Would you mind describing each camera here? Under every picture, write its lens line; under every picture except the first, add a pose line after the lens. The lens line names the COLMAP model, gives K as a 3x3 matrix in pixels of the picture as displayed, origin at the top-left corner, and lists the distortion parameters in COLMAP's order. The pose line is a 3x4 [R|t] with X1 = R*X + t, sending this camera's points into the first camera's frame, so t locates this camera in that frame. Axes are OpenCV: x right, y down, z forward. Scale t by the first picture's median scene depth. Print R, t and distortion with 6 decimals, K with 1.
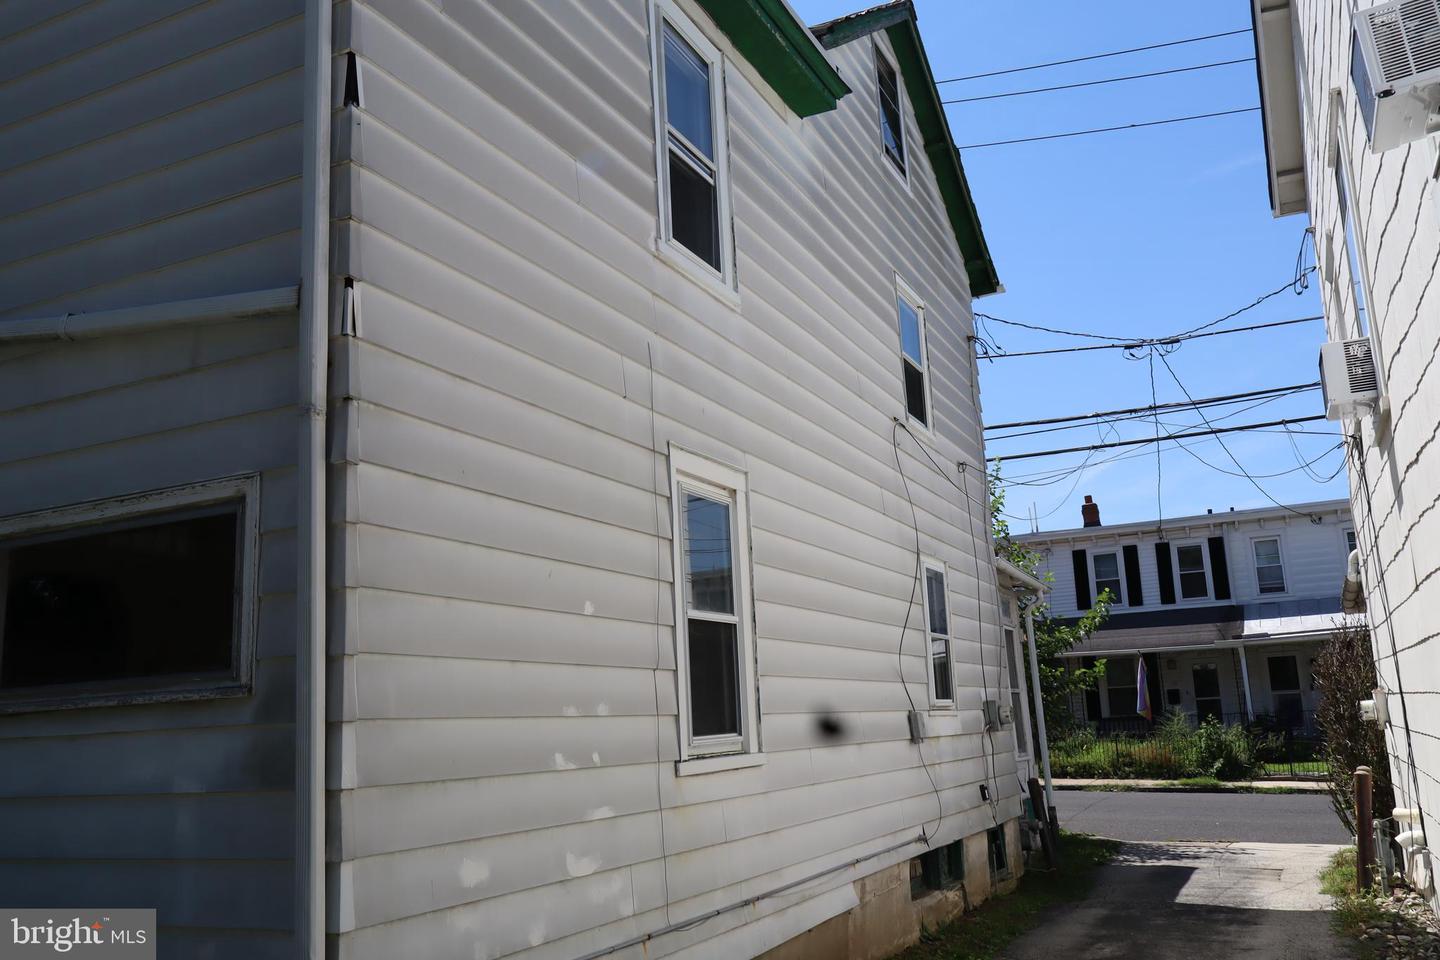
lens RADIAL K [[1188.0, 0, 715.9], [0, 1188.0, 483.9], [0, 0, 1]] dist [0.007273, -0.003816]
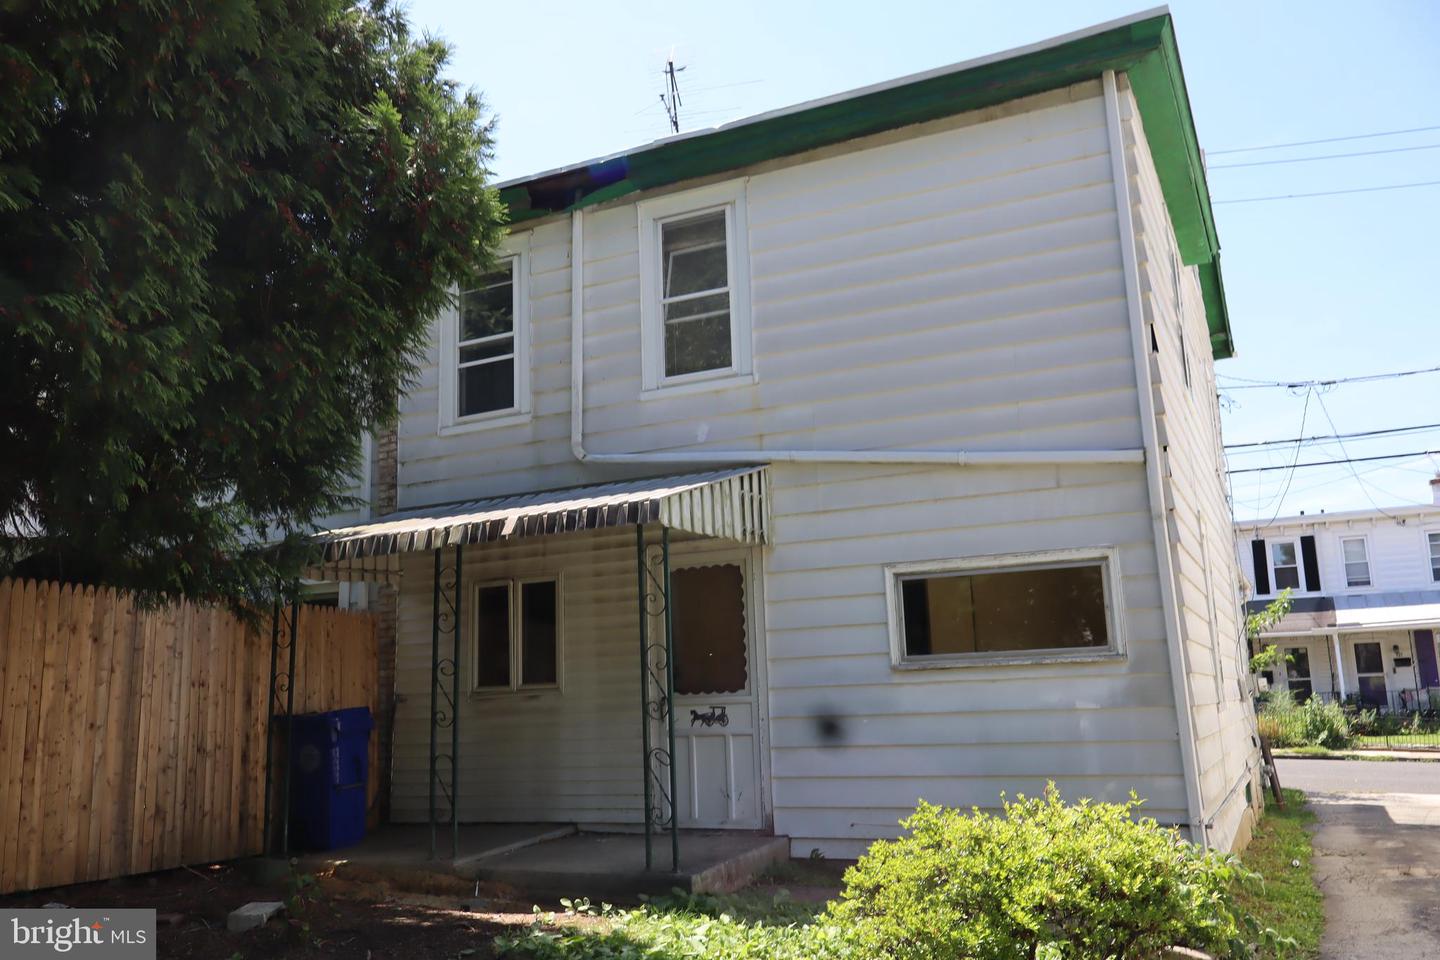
lens RADIAL K [[1188.0, 0, 722.7], [0, 1188.0, 477.4], [0, 0, 1]] dist [0.007273, -0.003816]
pose [[0.999887, 0.014968, -0.000977, -0.158147], [-0.014953, 0.999792, 0.013897, -0.021164], [0.001185, -0.013881, 0.999903, -0.144928]]
